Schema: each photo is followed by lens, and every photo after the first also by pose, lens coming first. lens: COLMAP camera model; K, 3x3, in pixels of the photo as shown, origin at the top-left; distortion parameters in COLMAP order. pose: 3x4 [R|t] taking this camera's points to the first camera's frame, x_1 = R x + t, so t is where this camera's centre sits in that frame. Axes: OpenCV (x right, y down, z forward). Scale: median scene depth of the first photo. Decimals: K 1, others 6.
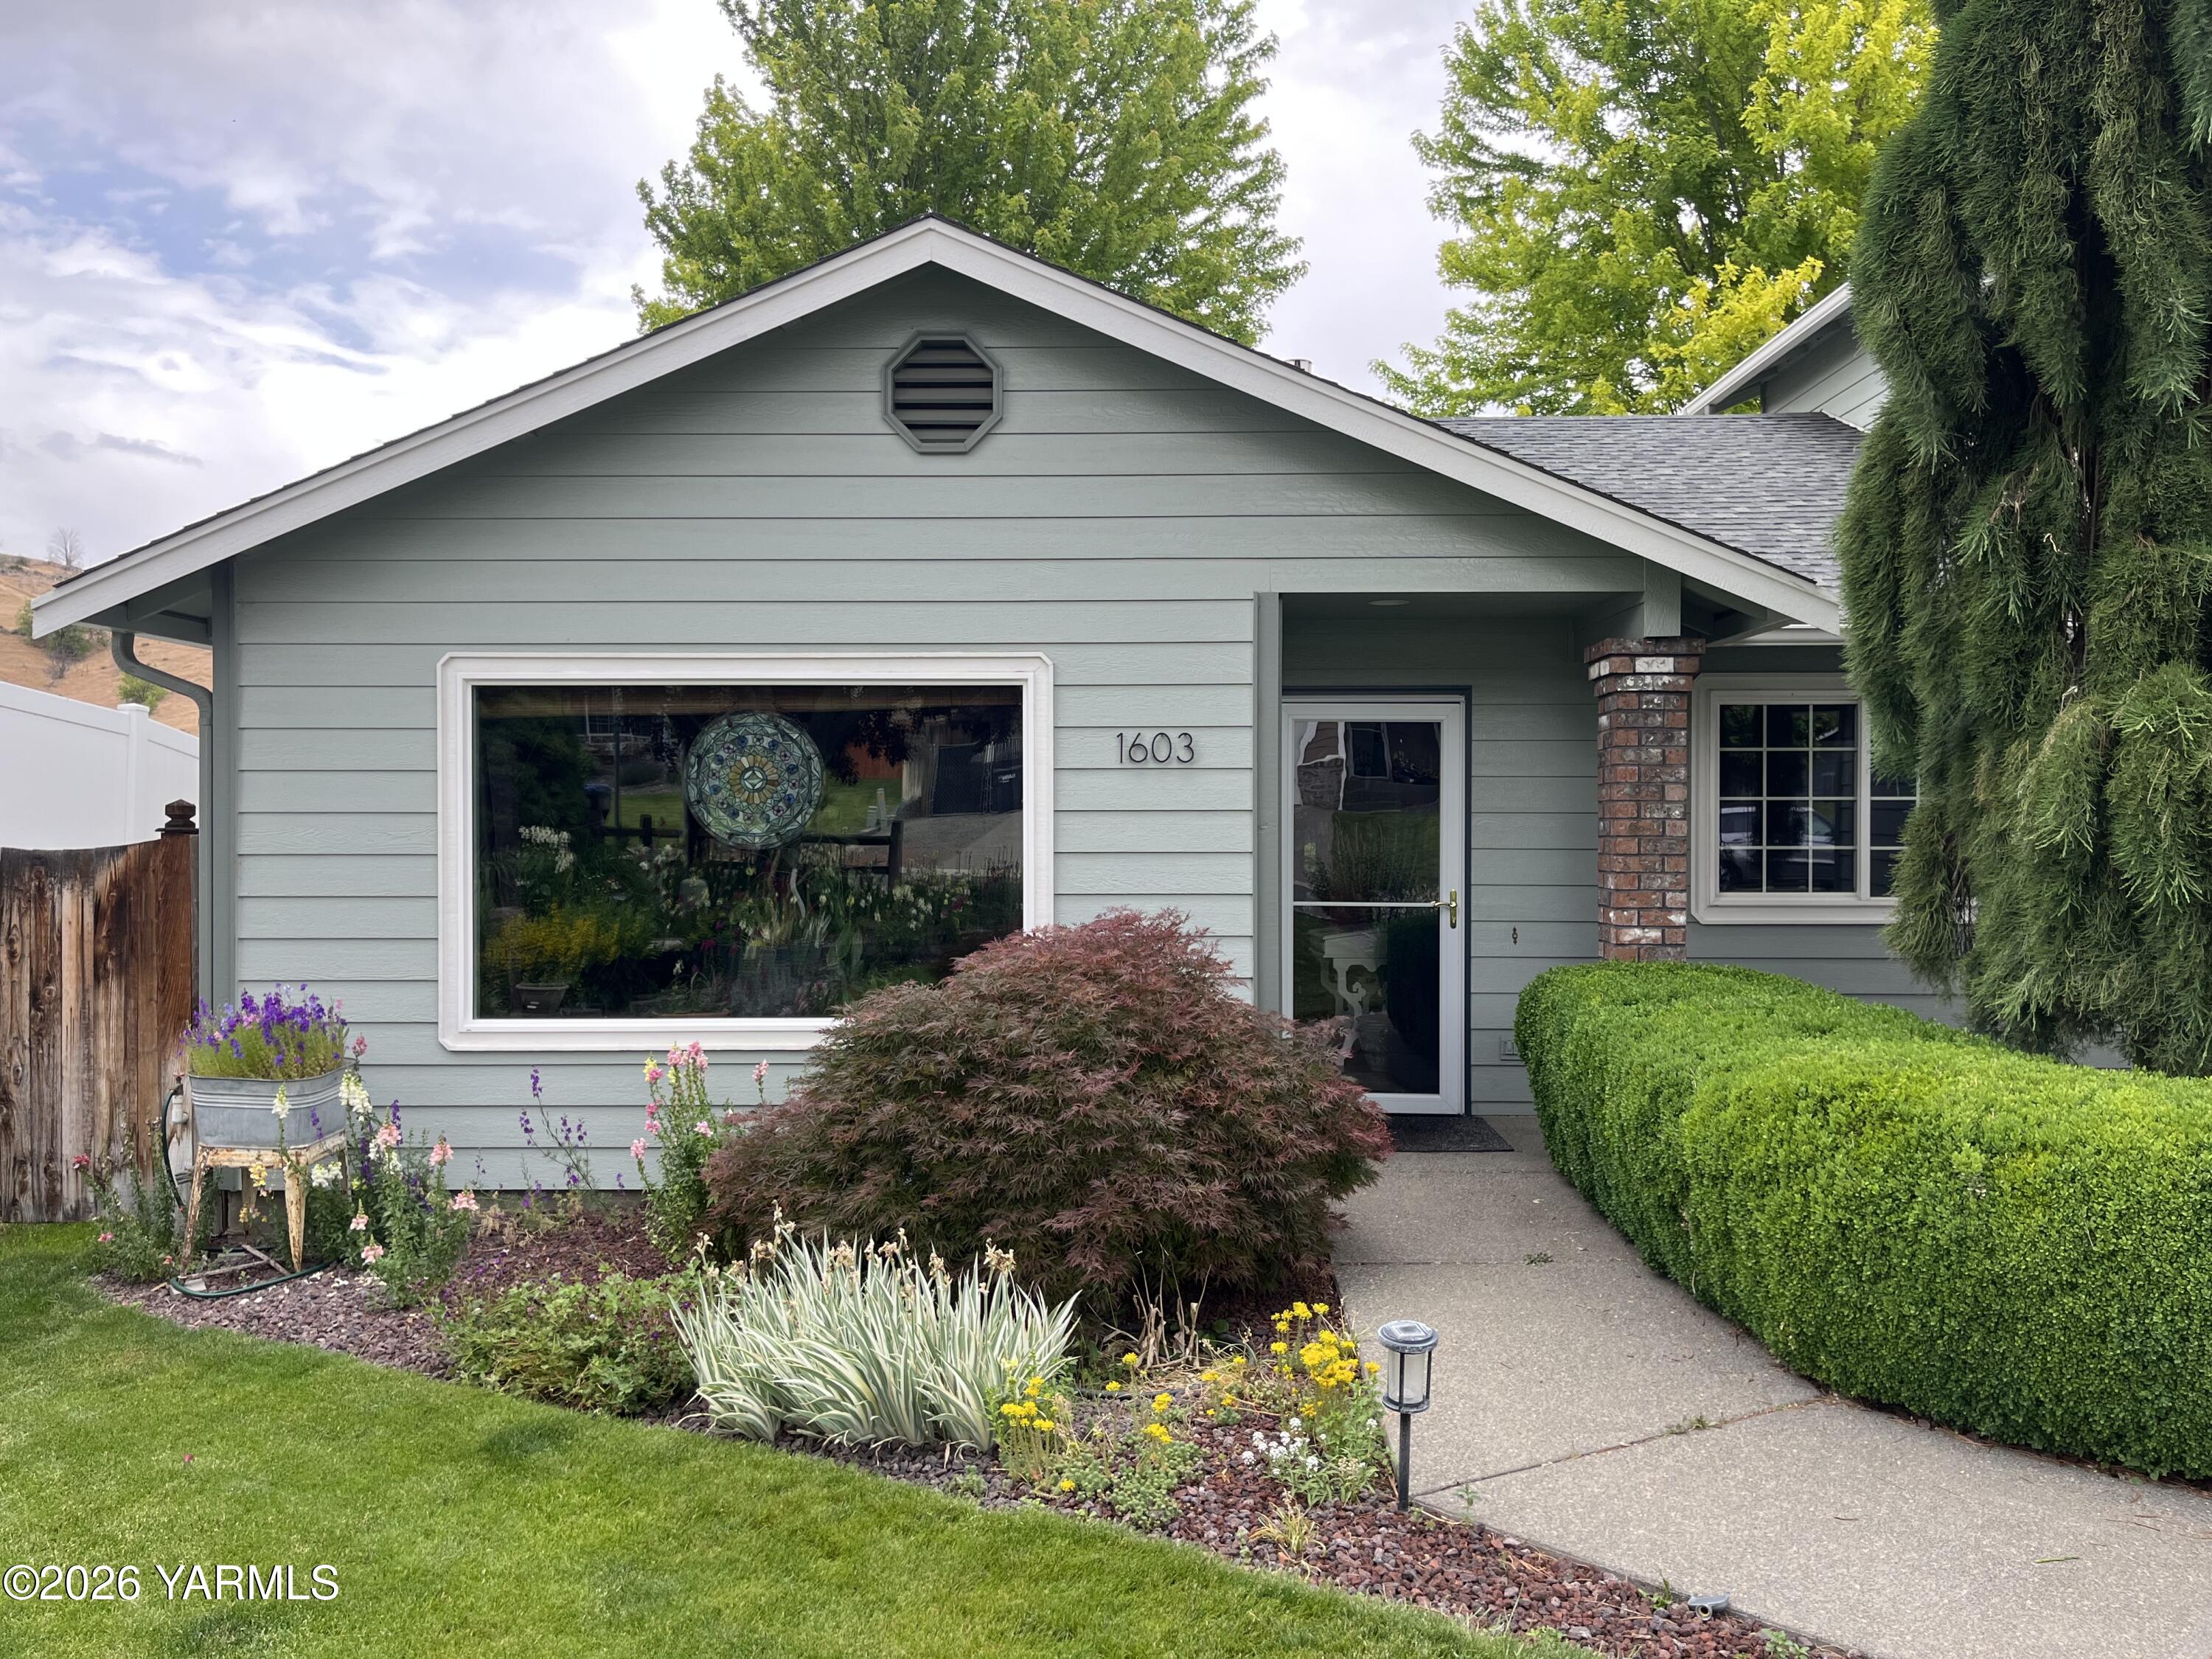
lens RADIAL K [[1680.8, 0, 1106.0], [0, 1680.8, 829.5], [0, 0, 1]] dist [0.003594, 0.001078]
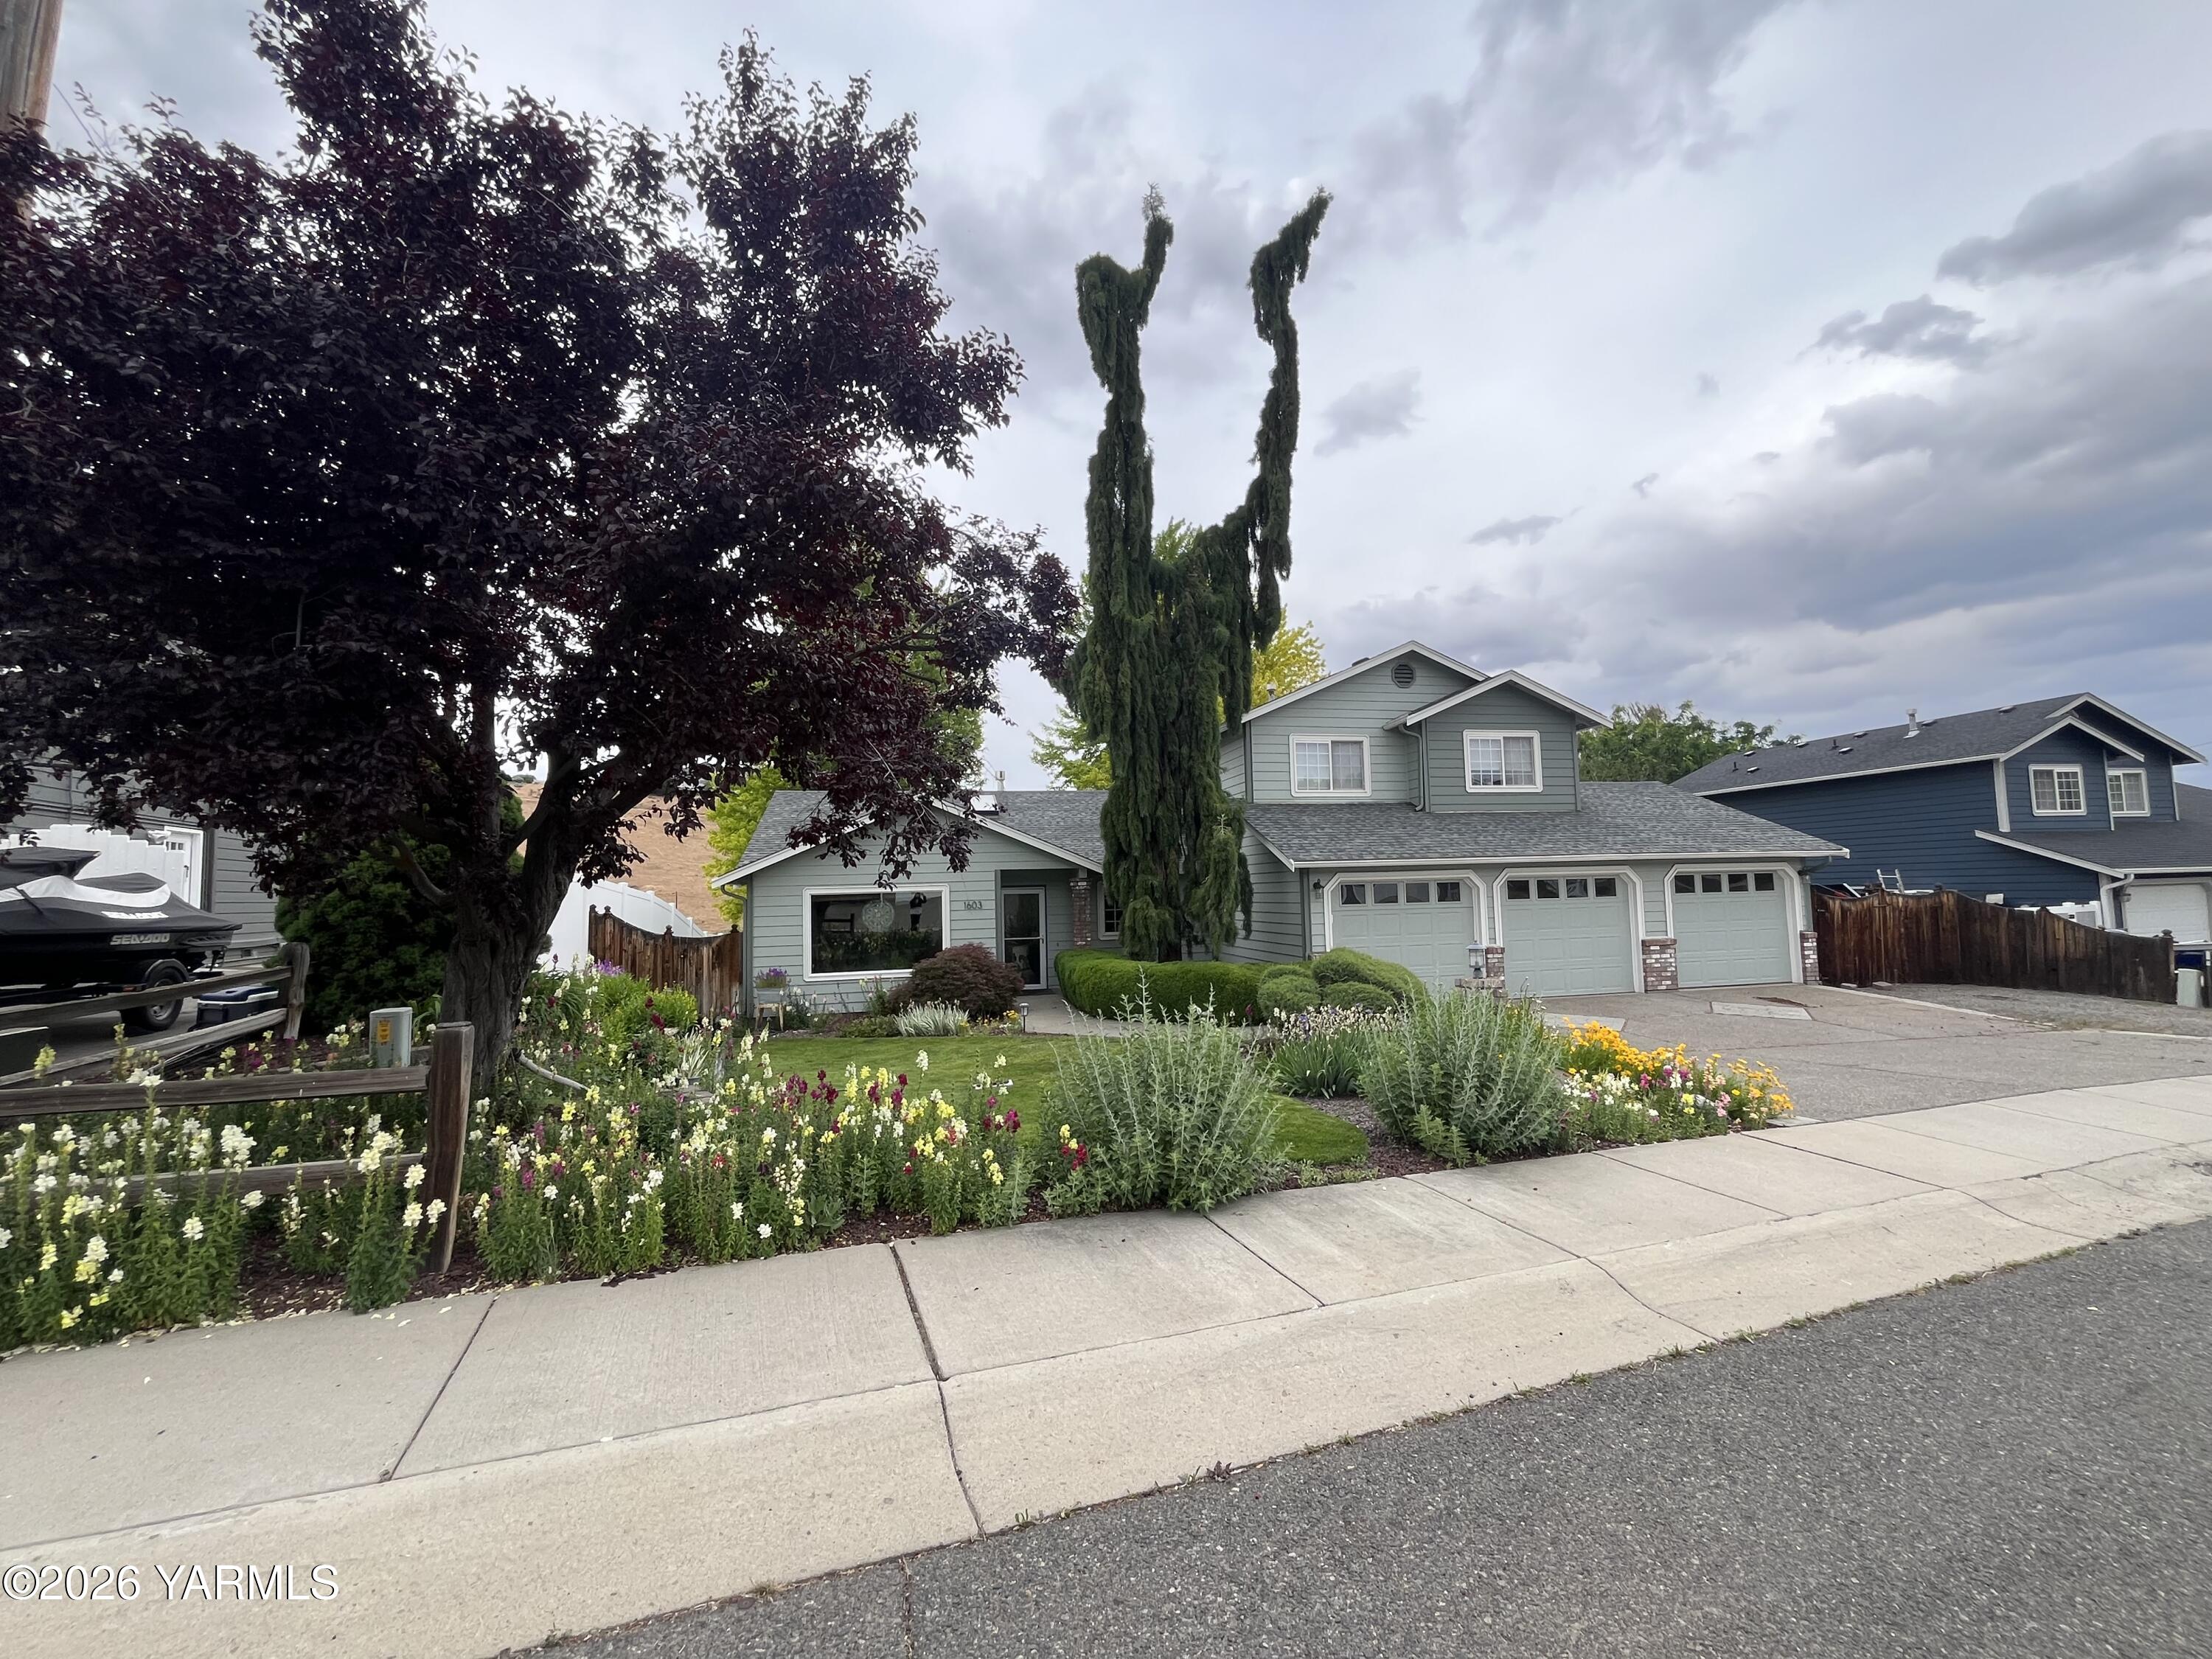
lens RADIAL K [[895.5, 0, 1106.0], [0, 895.5, 829.5], [0, 0, 1]] dist [0.000049, 0.000021]
pose [[0.973528, -0.009247, 0.228381, -0.174758], [0.026487, 0.997014, -0.072538, -0.070106], [-0.227029, 0.076667, 0.970866, -1.453008]]
